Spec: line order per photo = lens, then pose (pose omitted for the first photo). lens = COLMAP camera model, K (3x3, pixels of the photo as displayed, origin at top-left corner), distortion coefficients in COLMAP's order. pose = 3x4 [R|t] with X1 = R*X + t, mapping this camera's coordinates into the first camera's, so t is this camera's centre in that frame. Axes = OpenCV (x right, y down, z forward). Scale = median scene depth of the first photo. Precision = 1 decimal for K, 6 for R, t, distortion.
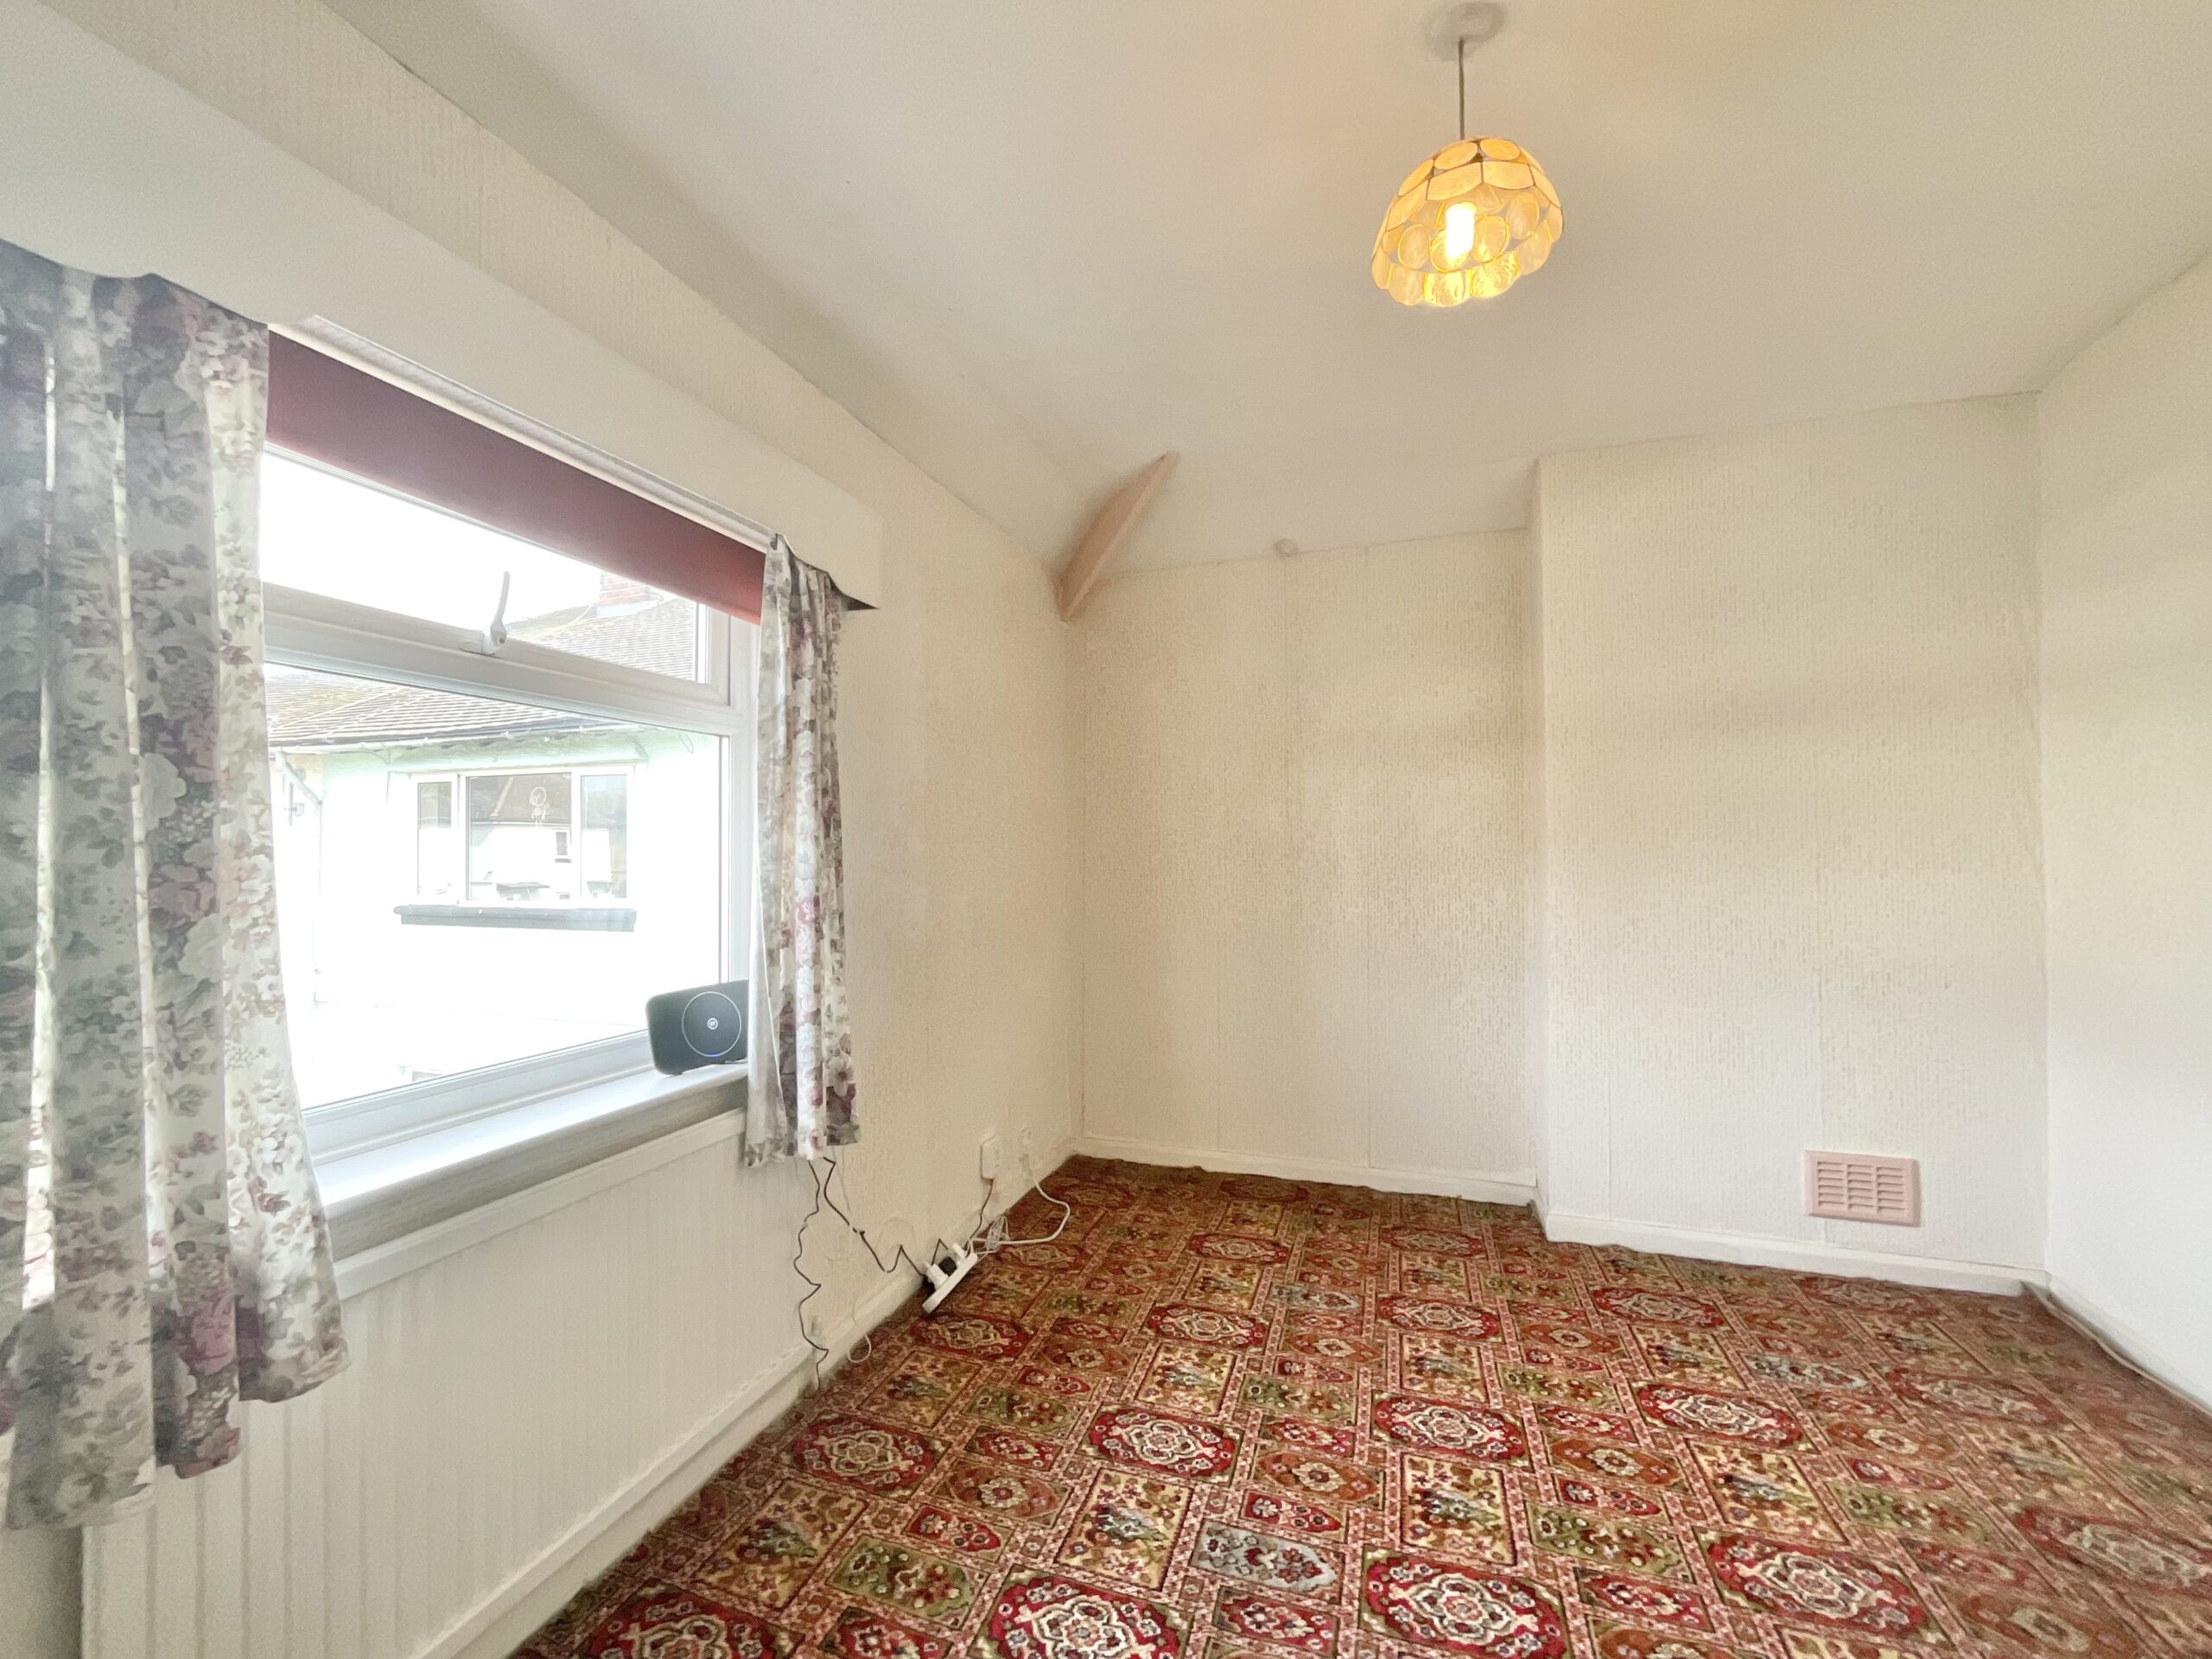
lens RADIAL K [[891.7, 0, 1102.0], [0, 891.7, 838.2], [0, 0, 1]] dist [-0.002066, -0.000146]
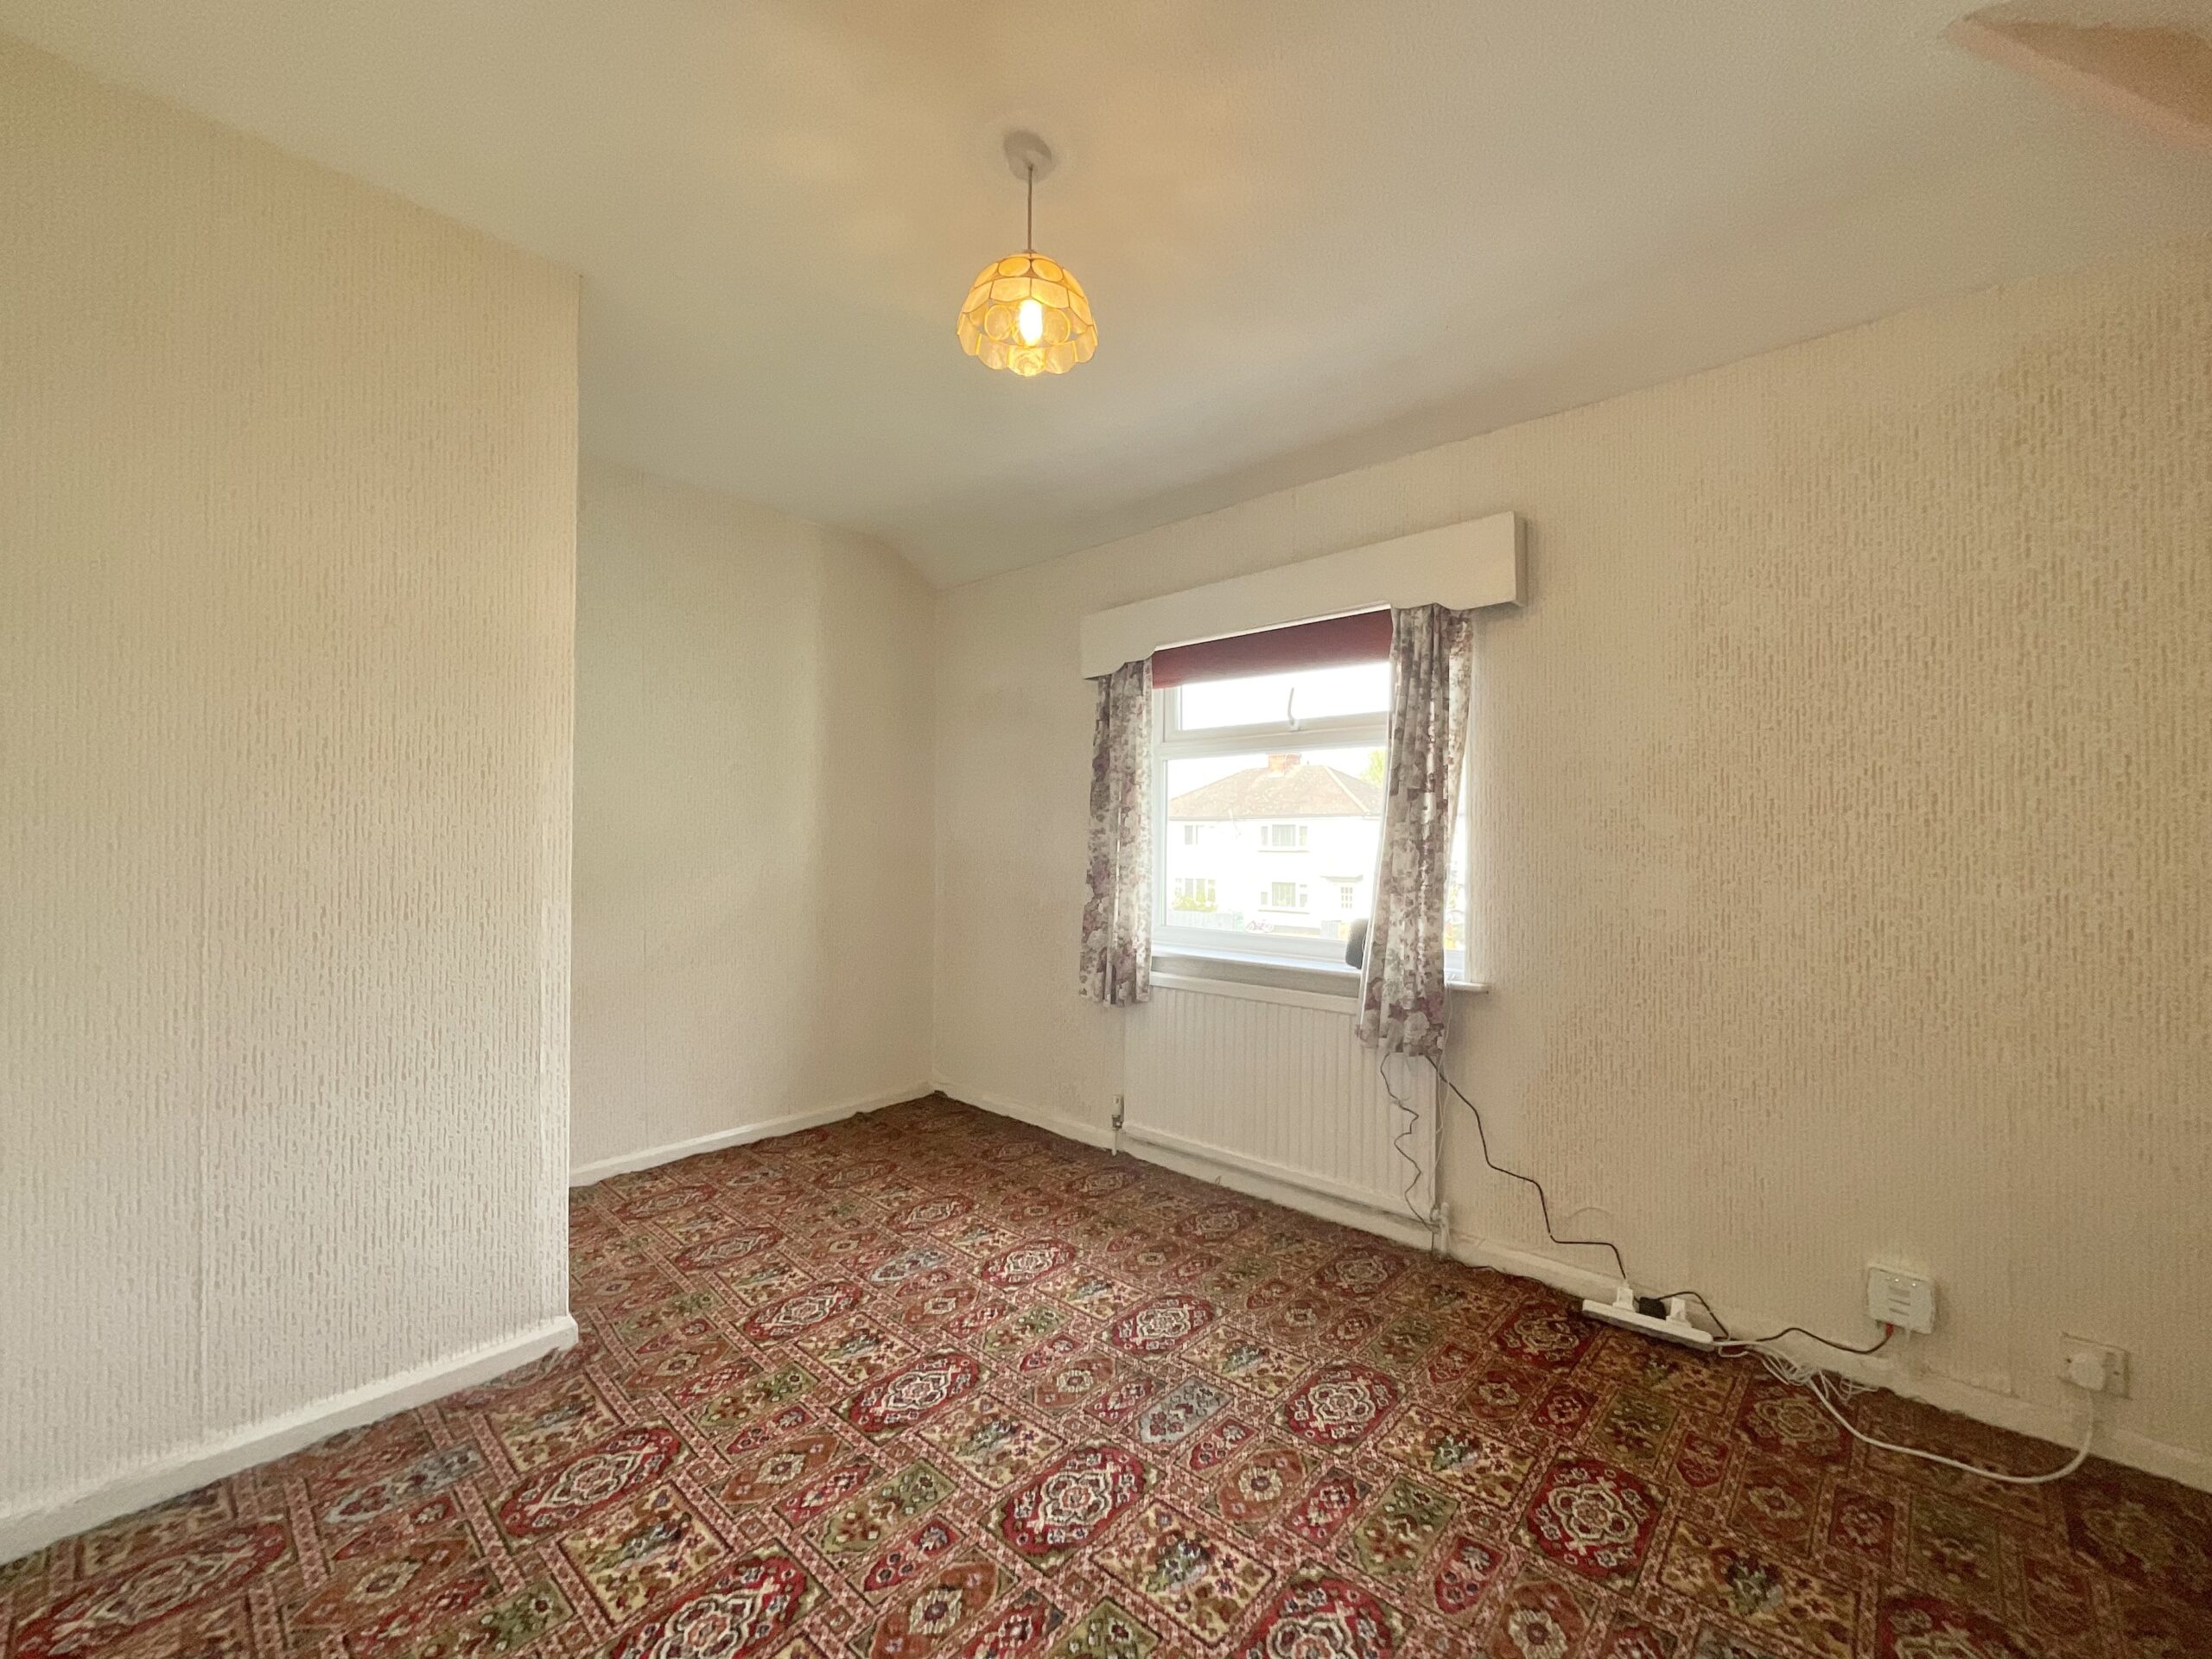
lens RADIAL K [[891.7, 0, 1102.0], [0, 891.7, 838.2], [0, 0, 1]] dist [-0.002066, -0.000146]
pose [[-0.393400, -0.002512, -0.919364, 1.255909], [0.015734, 0.999831, -0.009465, 0.042042], [0.919233, -0.018189, -0.393294, 1.310151]]
